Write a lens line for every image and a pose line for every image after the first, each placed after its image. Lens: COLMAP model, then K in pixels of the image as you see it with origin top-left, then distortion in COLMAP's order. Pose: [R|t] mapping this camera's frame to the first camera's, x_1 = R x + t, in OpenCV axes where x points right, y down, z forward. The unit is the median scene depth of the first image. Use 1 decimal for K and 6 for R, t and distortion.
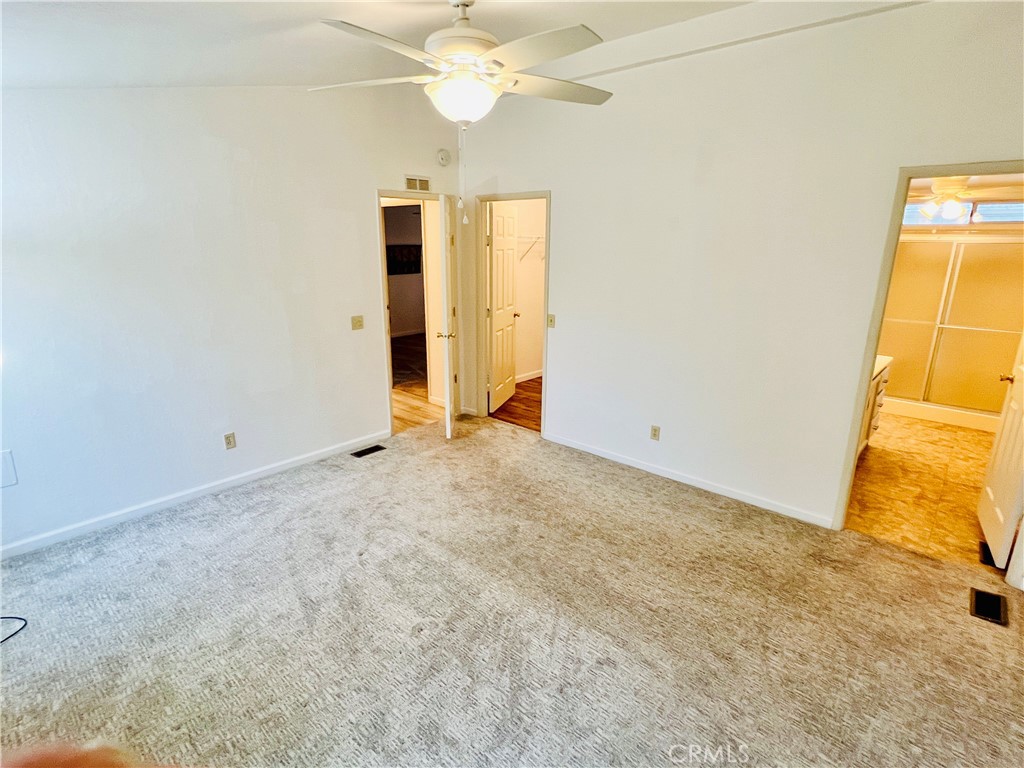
lens RADIAL K [[532.7, 0, 507.3], [0, 532.7, 379.5], [0, 0, 1]] dist [0.000007, 0.001993]
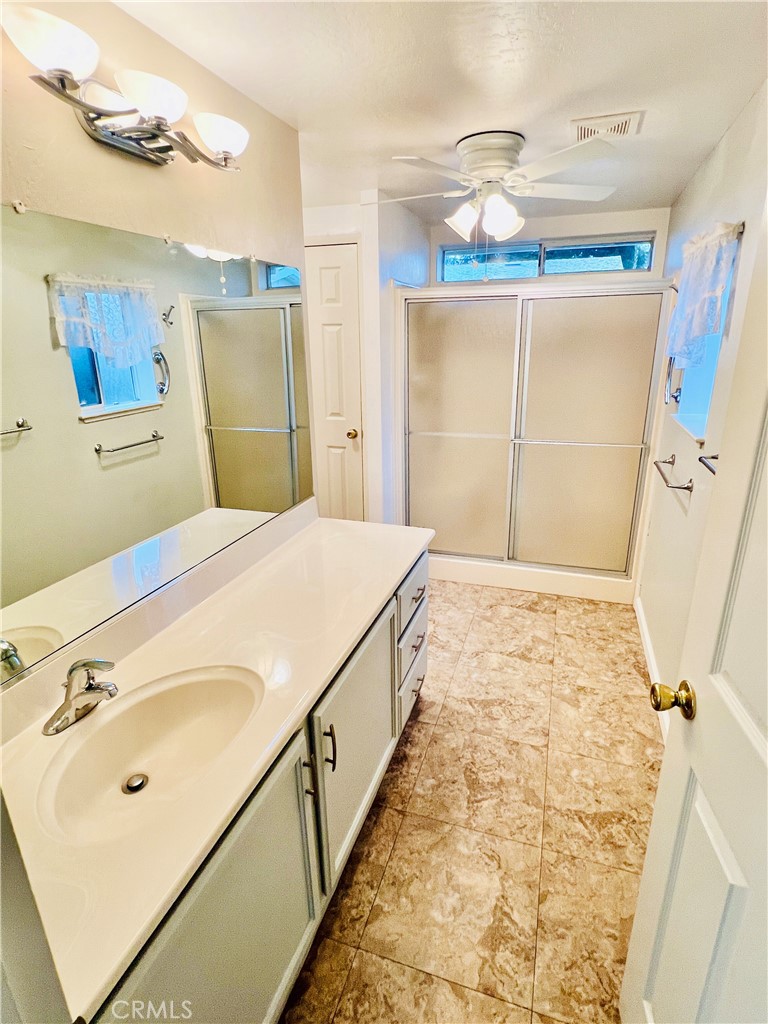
lens RADIAL K [[532.7, 0, 377.2], [0, 532.7, 510.6], [0, 0, 1]] dist [0.000007, 0.001993]
pose [[0.920918, -0.152254, 0.358787, 0.509318], [0.132210, 0.987995, 0.079911, -0.104424], [-0.366647, -0.026157, 0.929993, 0.574914]]
